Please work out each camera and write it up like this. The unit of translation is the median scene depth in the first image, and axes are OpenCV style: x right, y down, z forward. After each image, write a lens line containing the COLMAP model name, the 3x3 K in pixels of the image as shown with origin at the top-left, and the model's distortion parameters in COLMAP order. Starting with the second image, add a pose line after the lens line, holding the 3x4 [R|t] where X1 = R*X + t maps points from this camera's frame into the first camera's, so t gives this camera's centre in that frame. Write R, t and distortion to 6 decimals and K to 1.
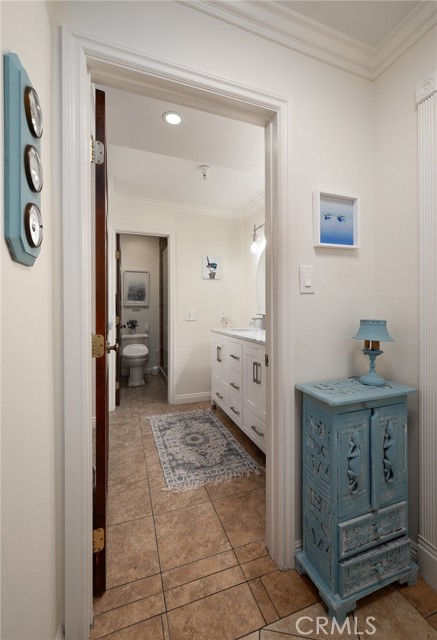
lens RADIAL K [[267.3, 0, 223.3], [0, 267.3, 303.2], [0, 0, 1]] dist [-0.000428, 0.000225]
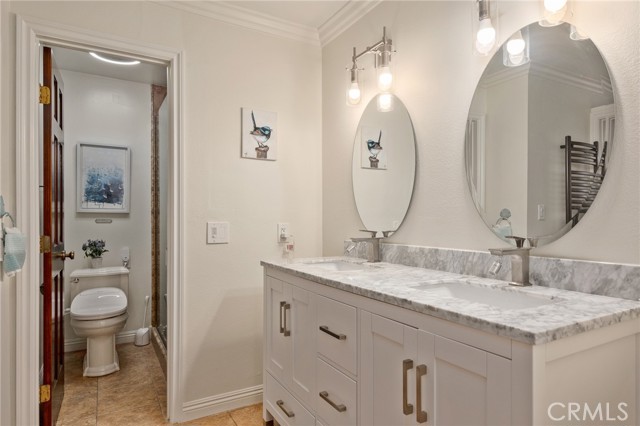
lens RADIAL K [[380.8, 0, 317.2], [0, 380.8, 213.9], [0, 0, 1]] dist [0.000528, 0.000910]
pose [[0.986149, 0.004063, 0.165812, -0.044485], [-0.005295, 0.999962, 0.006990, 0.005063], [-0.165778, -0.007771, 0.986133, 0.223107]]
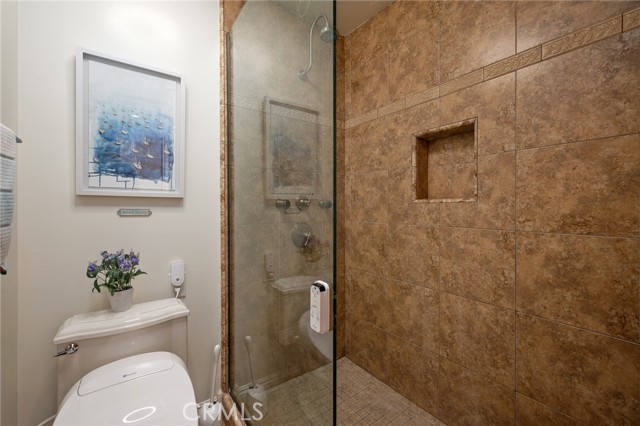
lens RADIAL K [[272.2, 0, 321.4], [0, 272.2, 208.4], [0, 0, 1]] dist [0.004529, 0.000162]
pose [[0.961369, 0.006597, 0.275184, -0.236760], [-0.012551, 0.999724, 0.019884, 0.014610], [-0.274977, -0.022570, 0.961186, 0.734711]]
